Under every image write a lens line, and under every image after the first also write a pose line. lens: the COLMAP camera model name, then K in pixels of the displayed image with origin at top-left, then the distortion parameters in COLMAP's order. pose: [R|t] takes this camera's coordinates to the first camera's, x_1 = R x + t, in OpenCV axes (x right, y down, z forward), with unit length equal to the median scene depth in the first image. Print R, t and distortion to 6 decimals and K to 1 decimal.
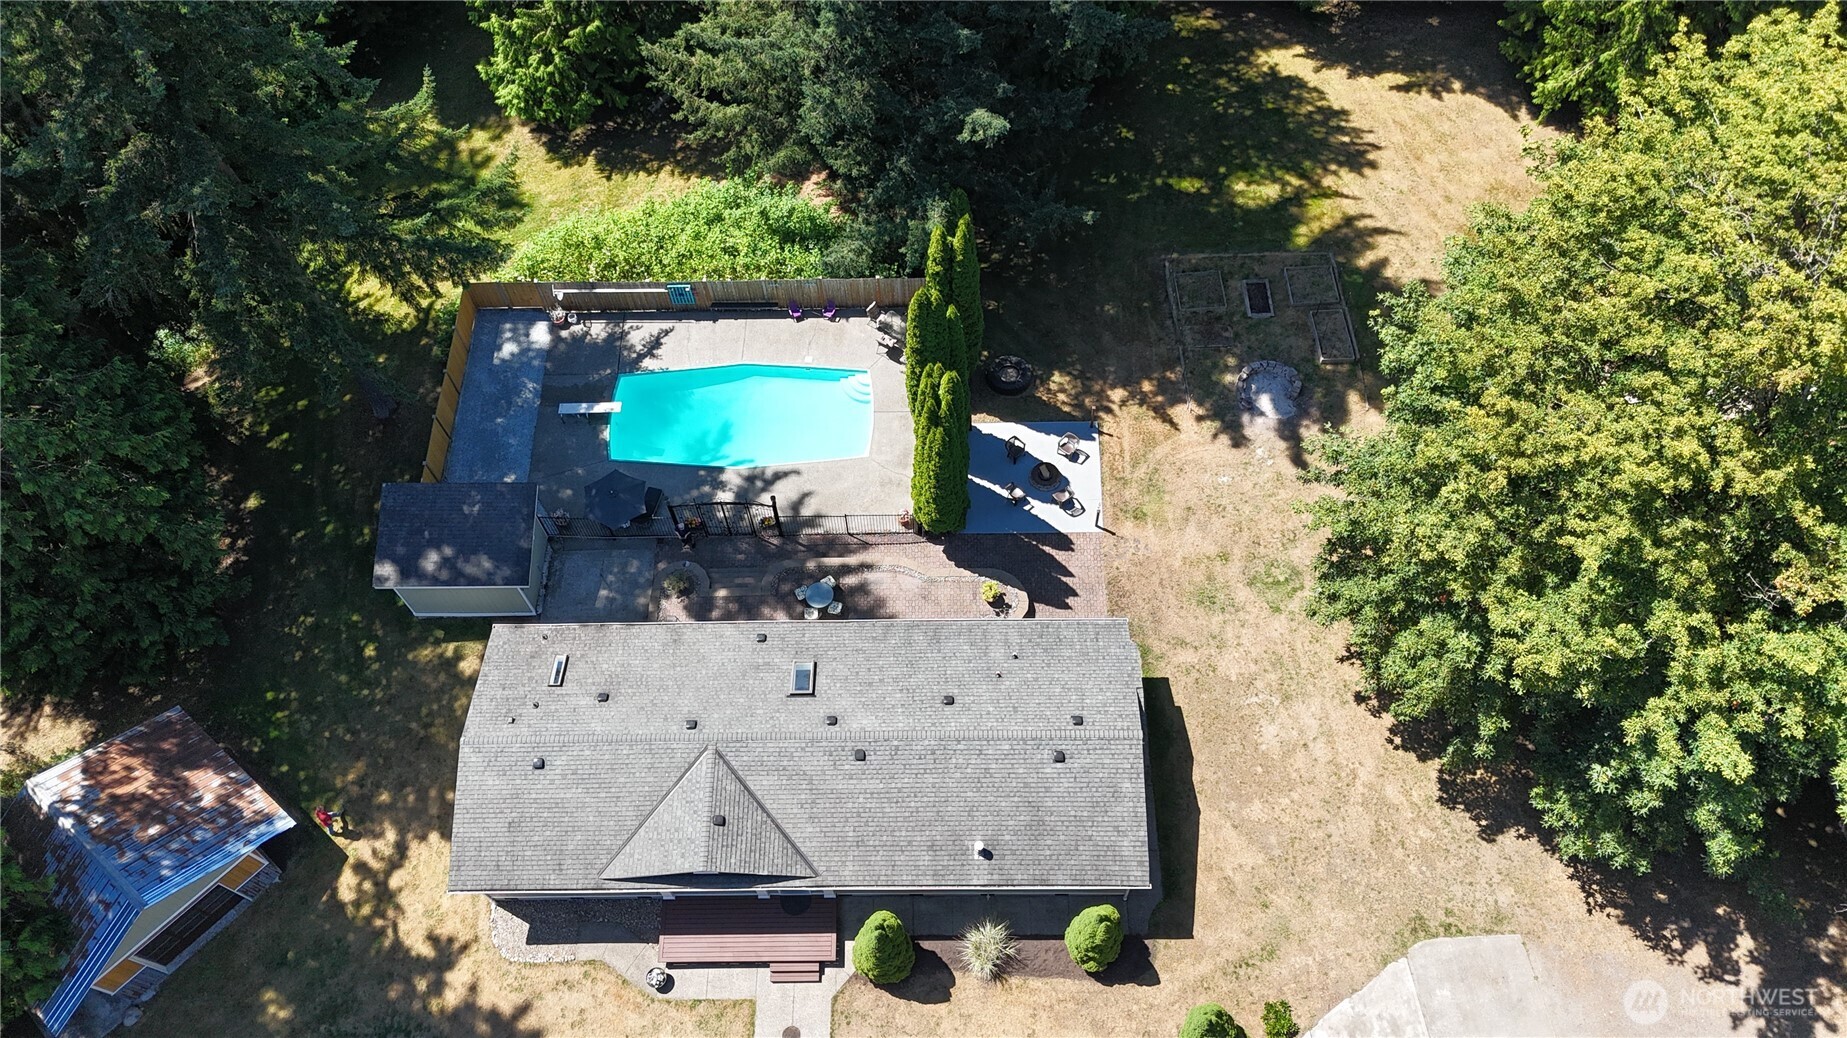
lens RADIAL K [[1336.0, 0, 923.5], [0, 1336.0, 519.0], [0, 0, 1]] dist [0.072663, -0.064953]
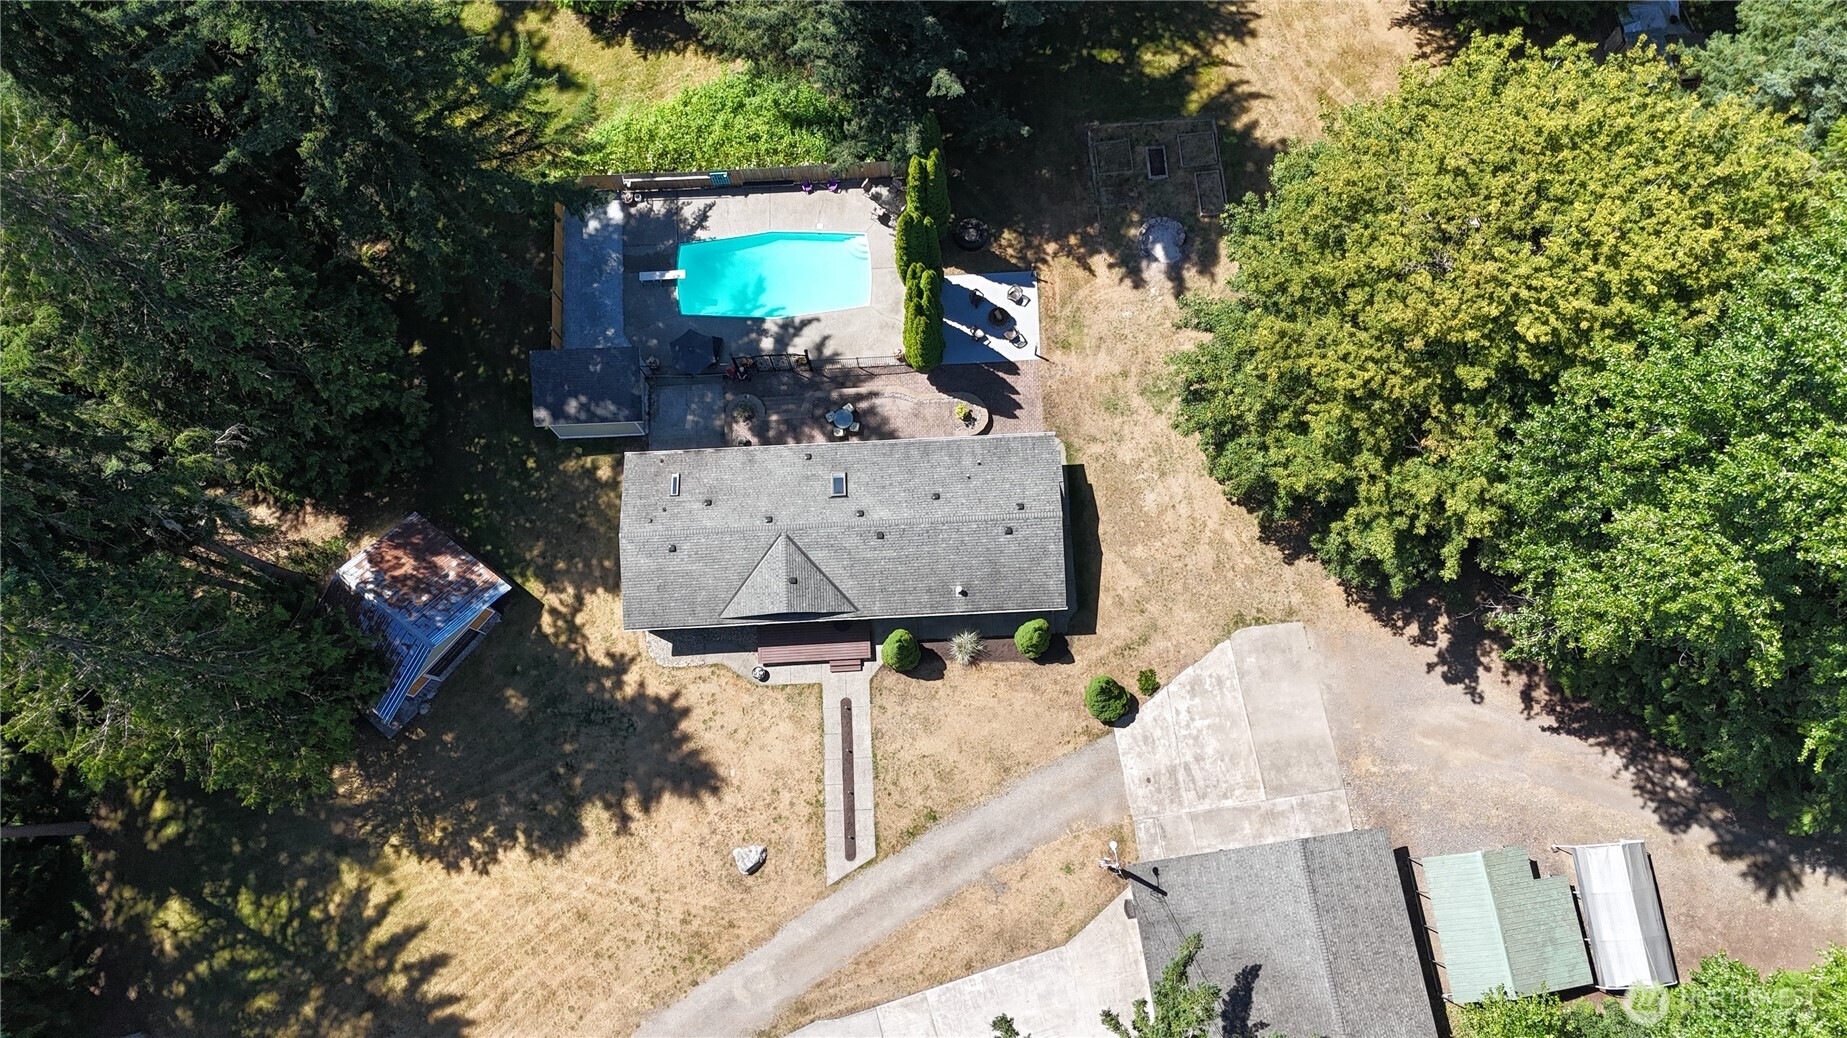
lens RADIAL K [[1278.2, 0, 929.4], [0, 1278.2, 518.0], [0, 0, 1]] dist [0.179395, -0.486856]
pose [[0.998948, -0.043100, 0.015663, -0.011907], [0.037460, 0.963952, 0.263425, -0.210300], [-0.026452, -0.262561, 0.964553, -0.385507]]
